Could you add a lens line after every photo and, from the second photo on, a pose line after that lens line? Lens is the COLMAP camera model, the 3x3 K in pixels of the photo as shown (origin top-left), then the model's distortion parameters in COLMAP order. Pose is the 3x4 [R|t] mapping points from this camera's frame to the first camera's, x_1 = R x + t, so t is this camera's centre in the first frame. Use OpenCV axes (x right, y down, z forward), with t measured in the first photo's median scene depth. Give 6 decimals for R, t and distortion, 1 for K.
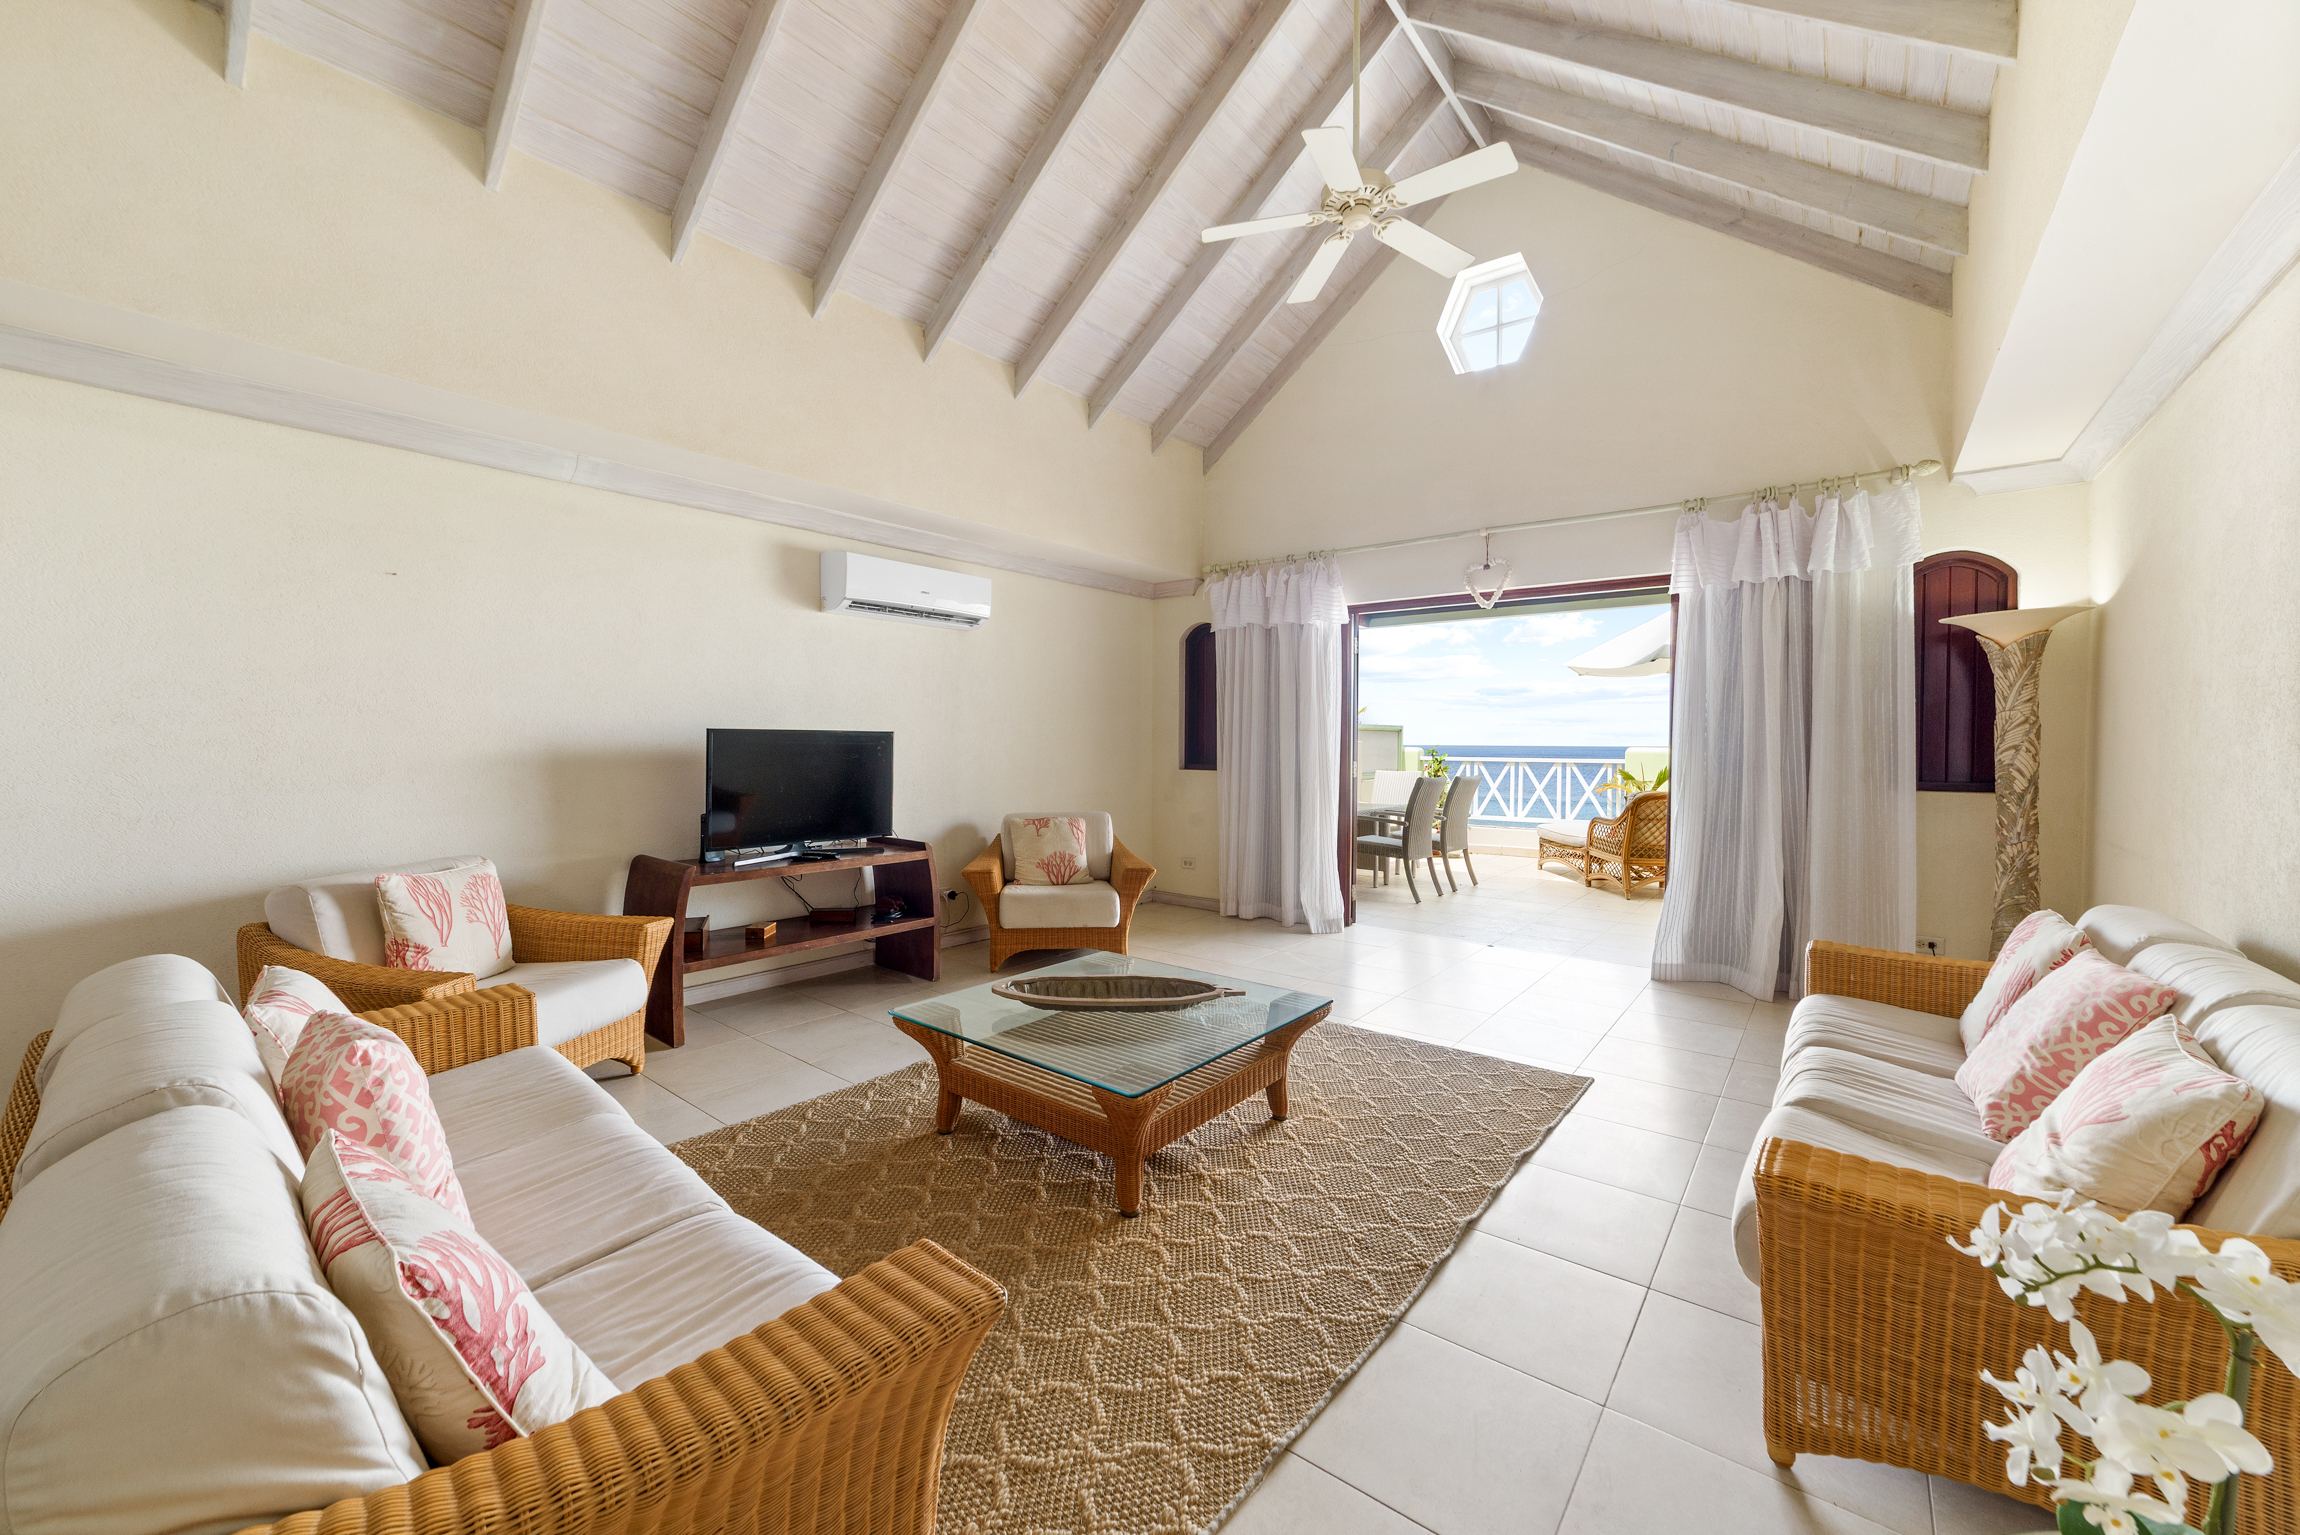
lens RADIAL K [[880.7, 0, 1151.3], [0, 880.7, 740.7], [0, 0, 1]] dist [-0.024629, 0.013557]
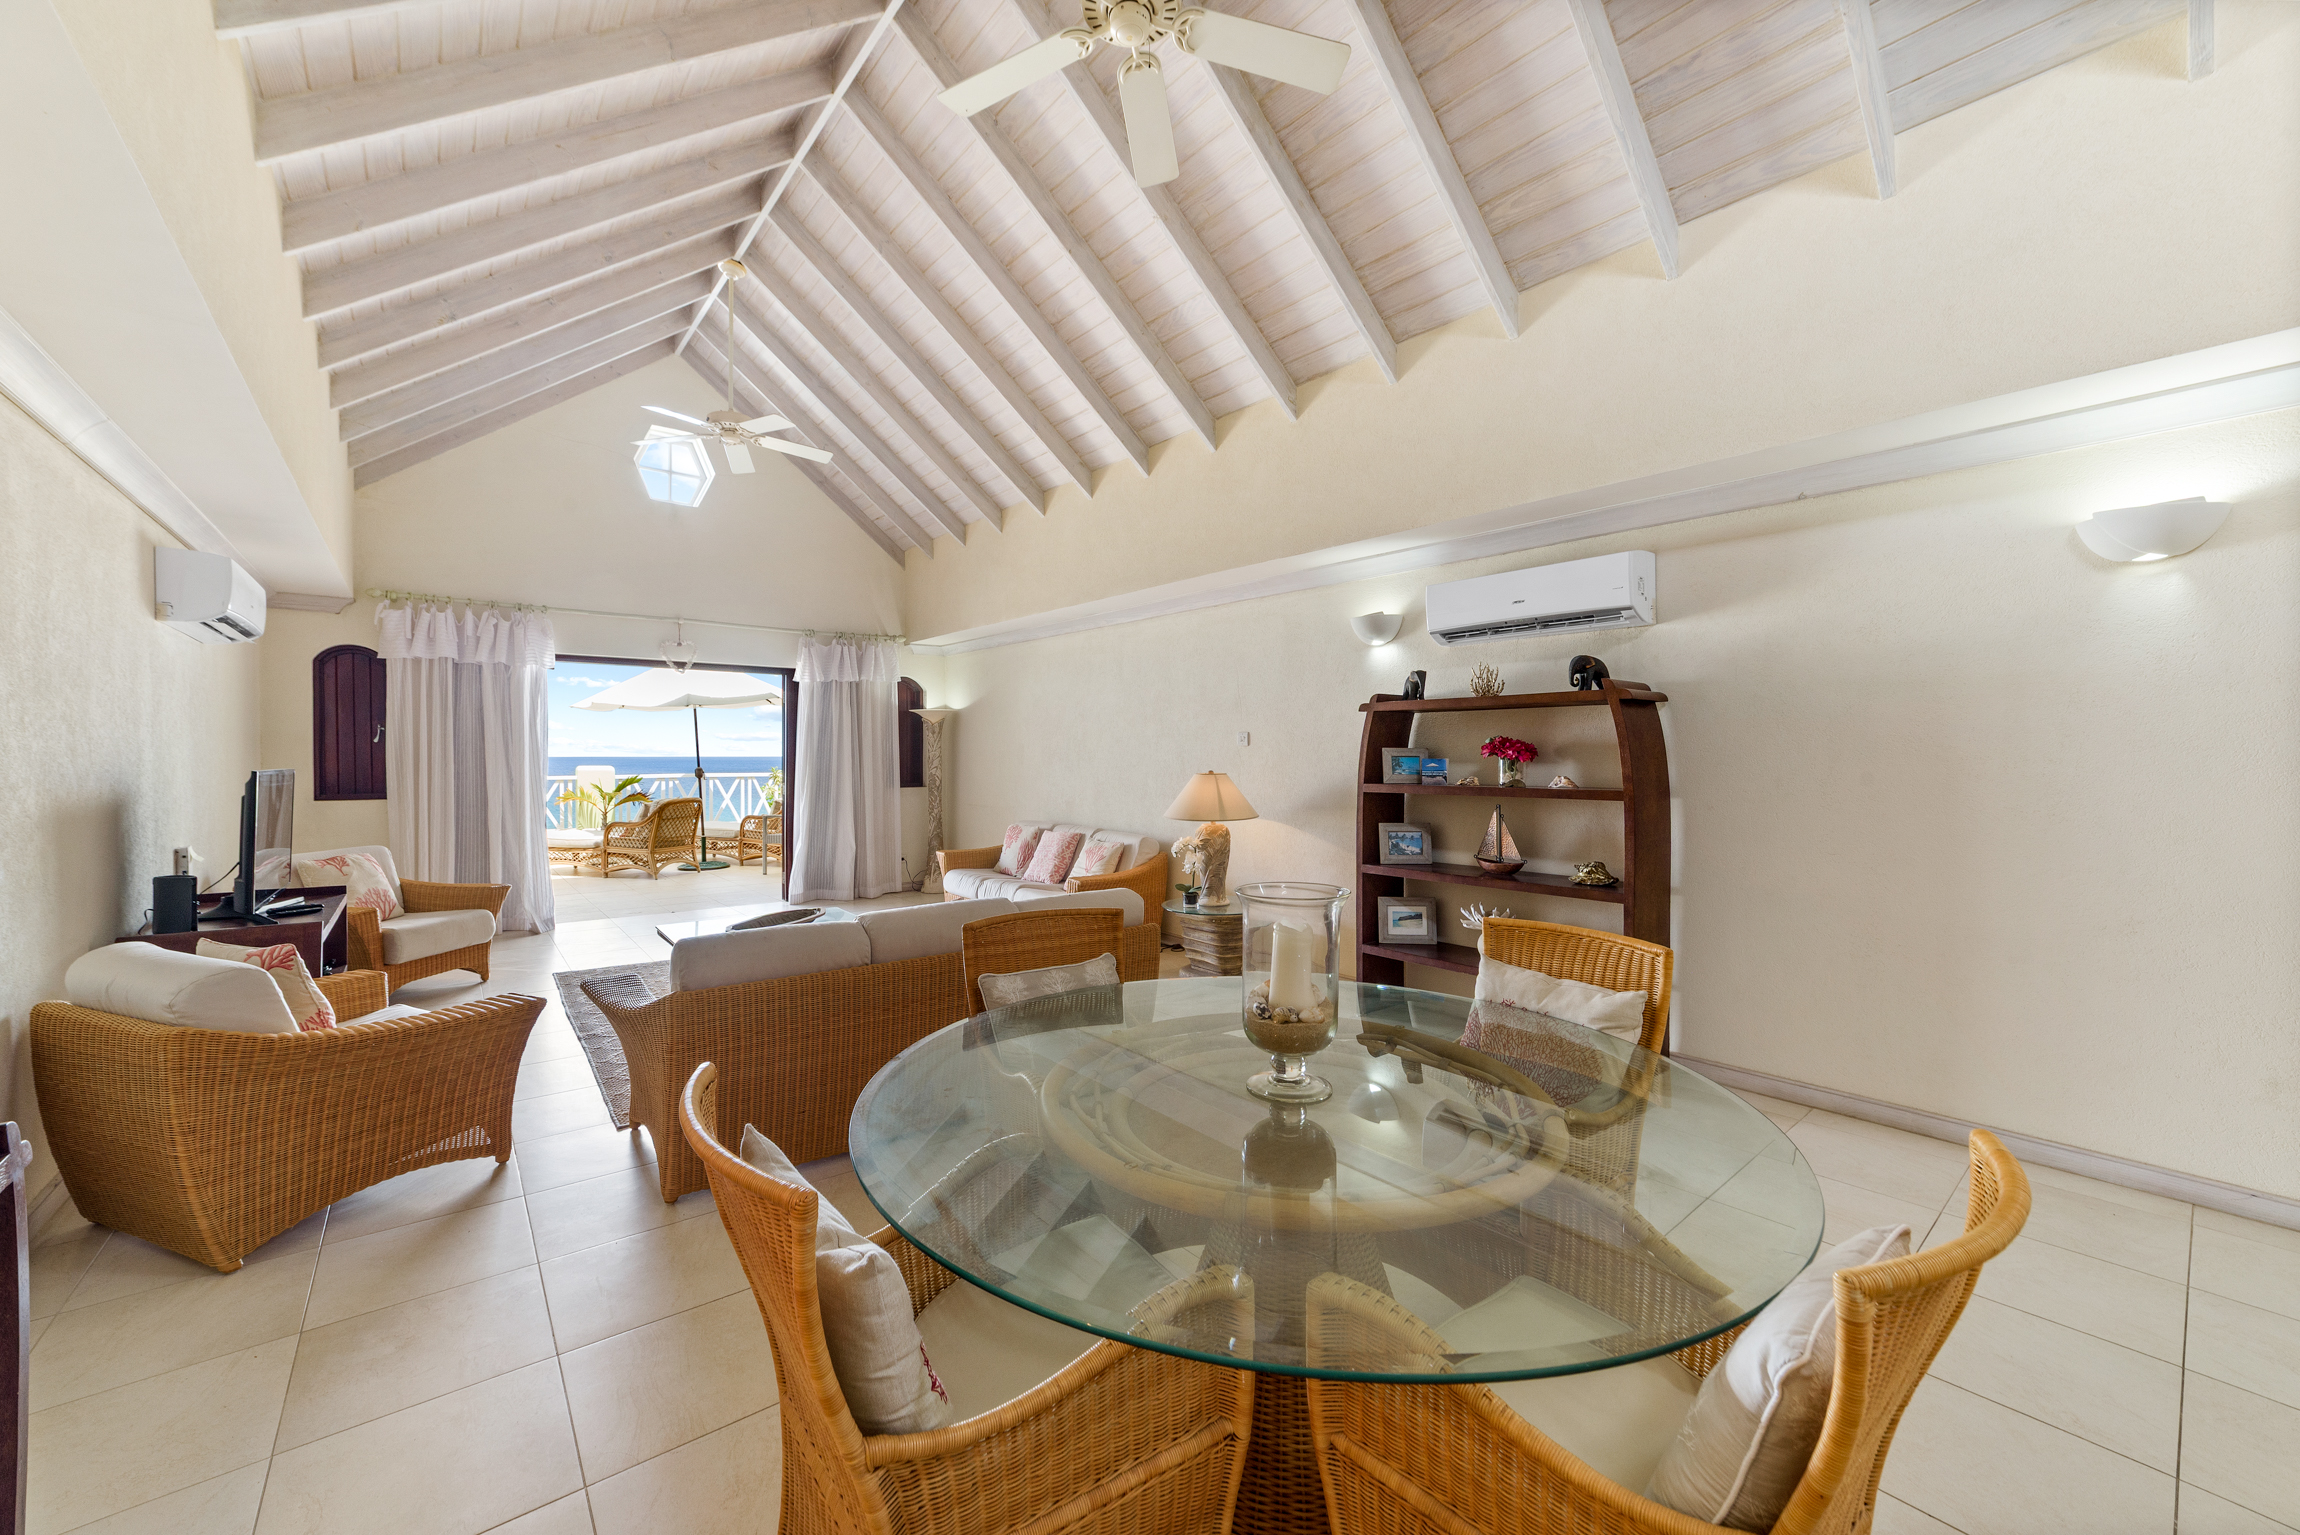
lens RADIAL K [[887.9, 0, 1150.0], [0, 887.9, 767.5], [0, 0, 1]] dist [-0.007415, 0.000162]
pose [[0.208353, -0.019534, 0.977859, -0.986403], [-0.002262, 0.999788, 0.020454, -0.034691], [-0.978051, -0.006473, 0.208264, -0.055792]]
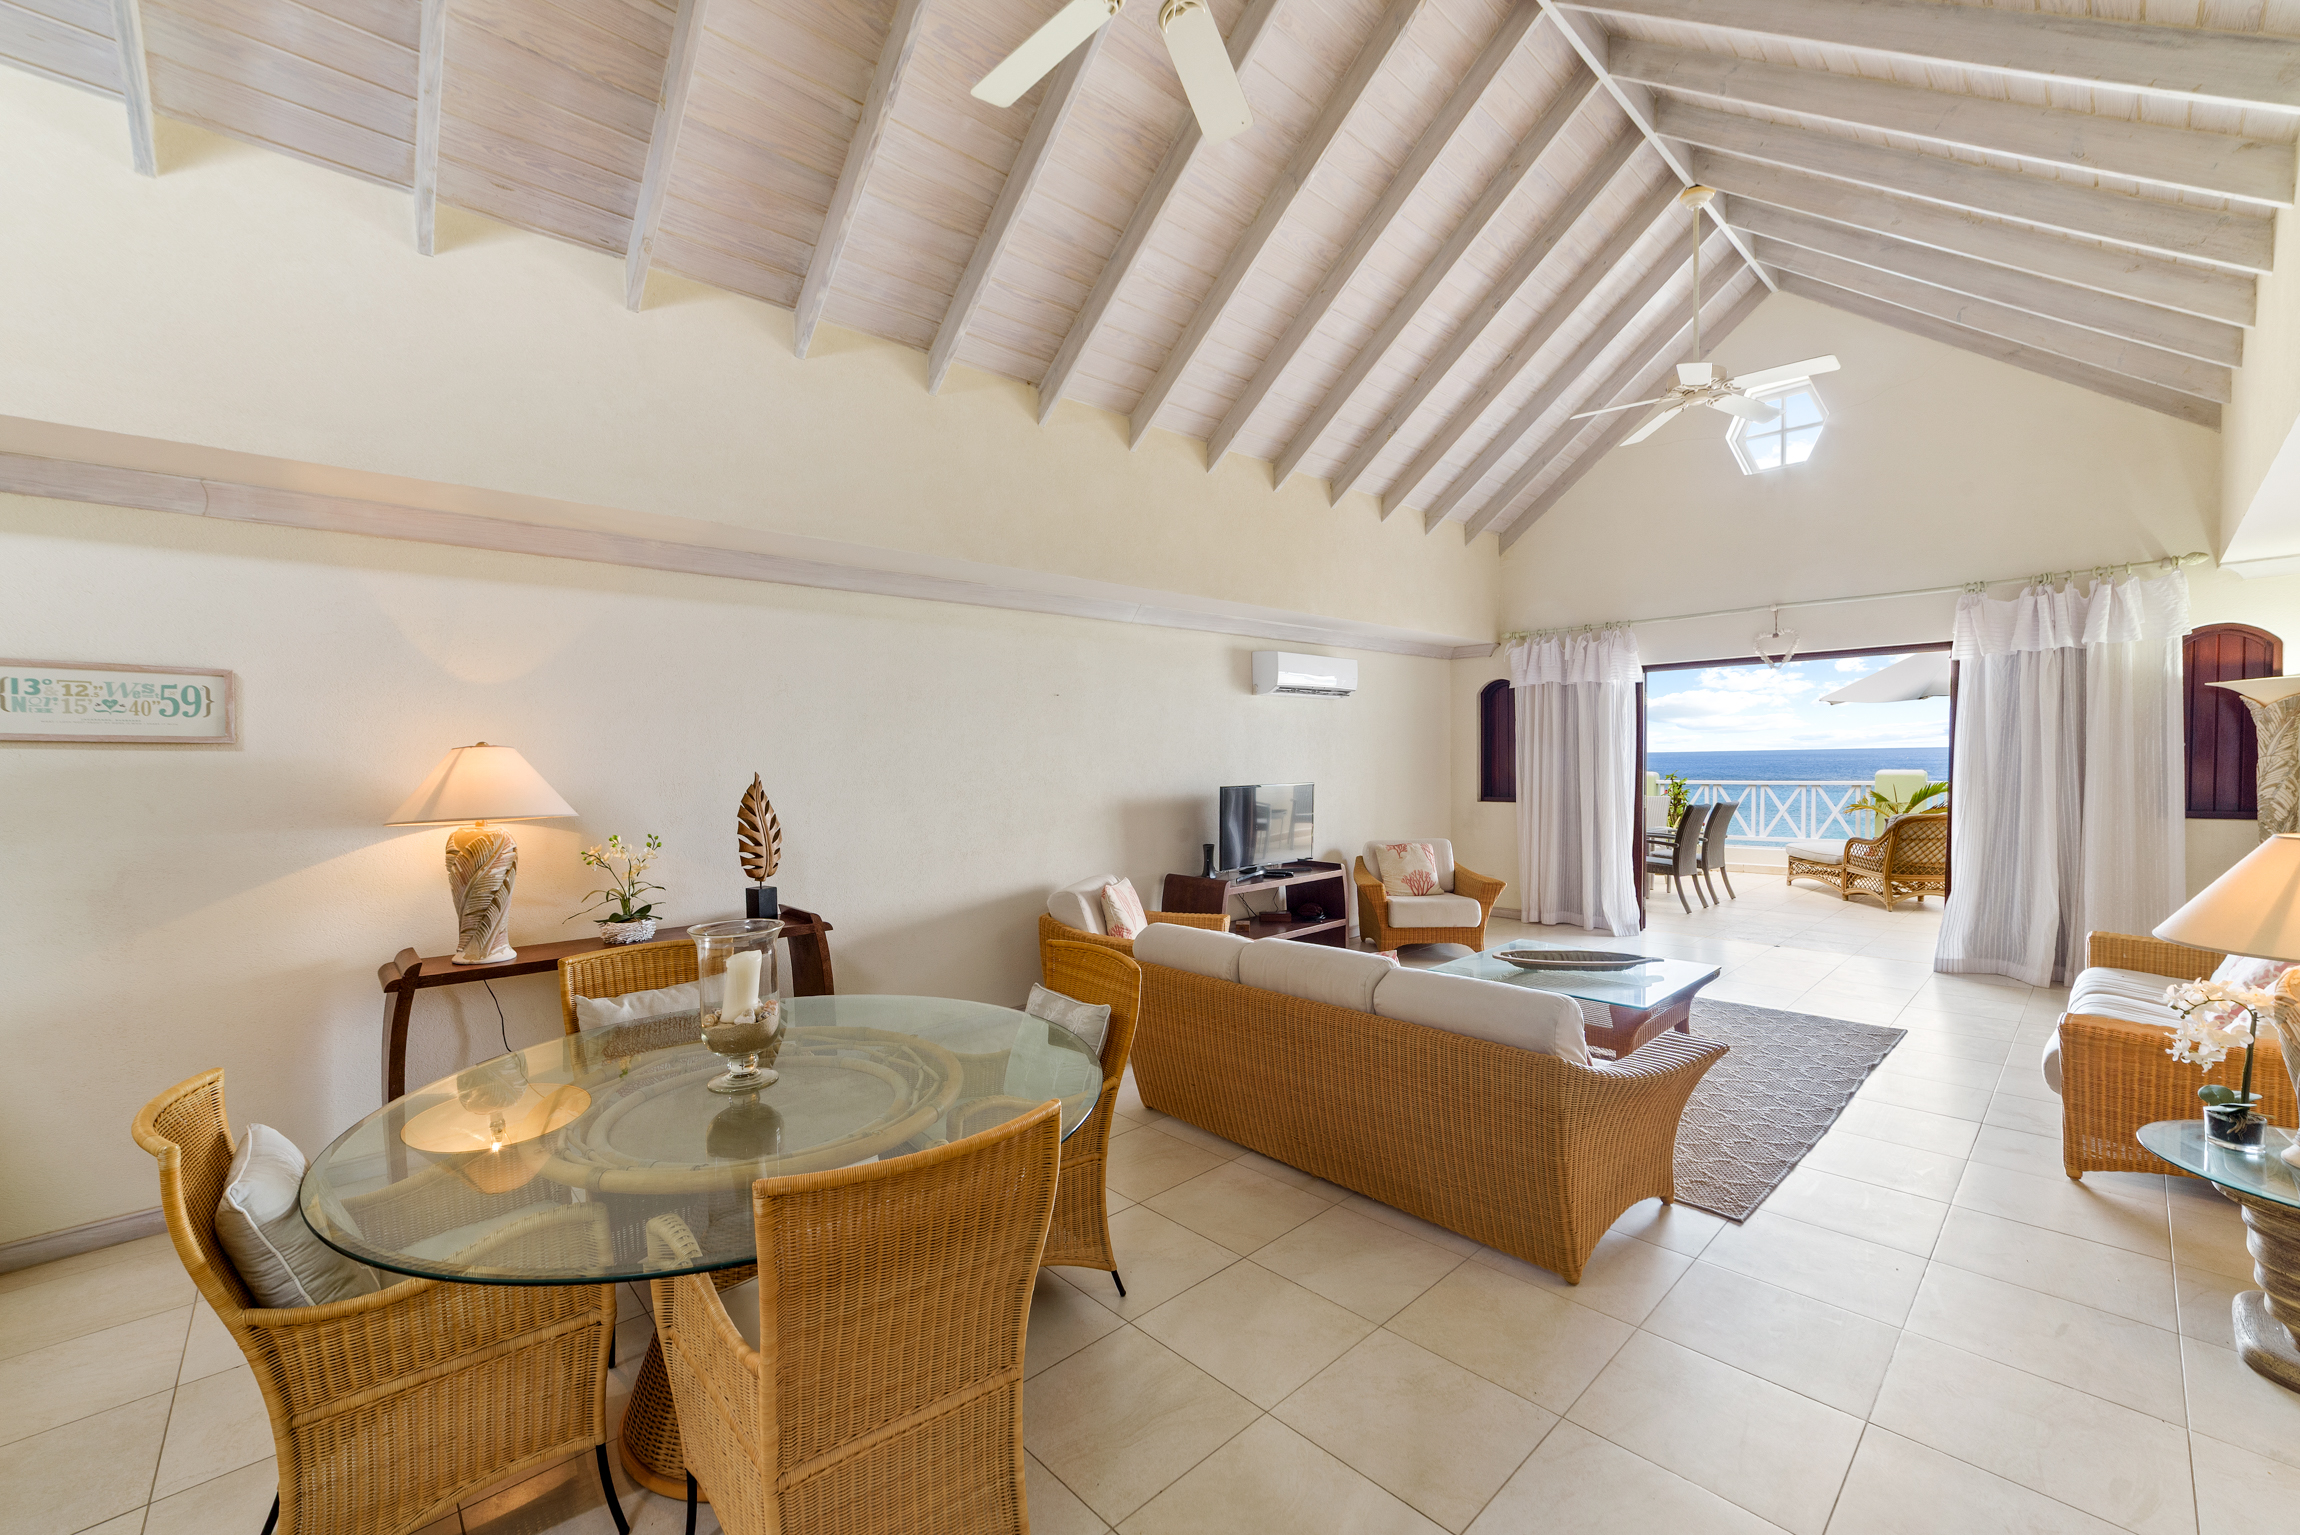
lens RADIAL K [[921.2, 0, 1149.4], [0, 921.2, 778.5], [0, 0, 1]] dist [-0.001743, 0.006541]
pose [[0.990269, -0.018118, -0.137982, -0.346490], [0.021620, 0.999480, 0.023922, -0.056134], [0.137477, -0.026672, 0.990146, -0.445067]]
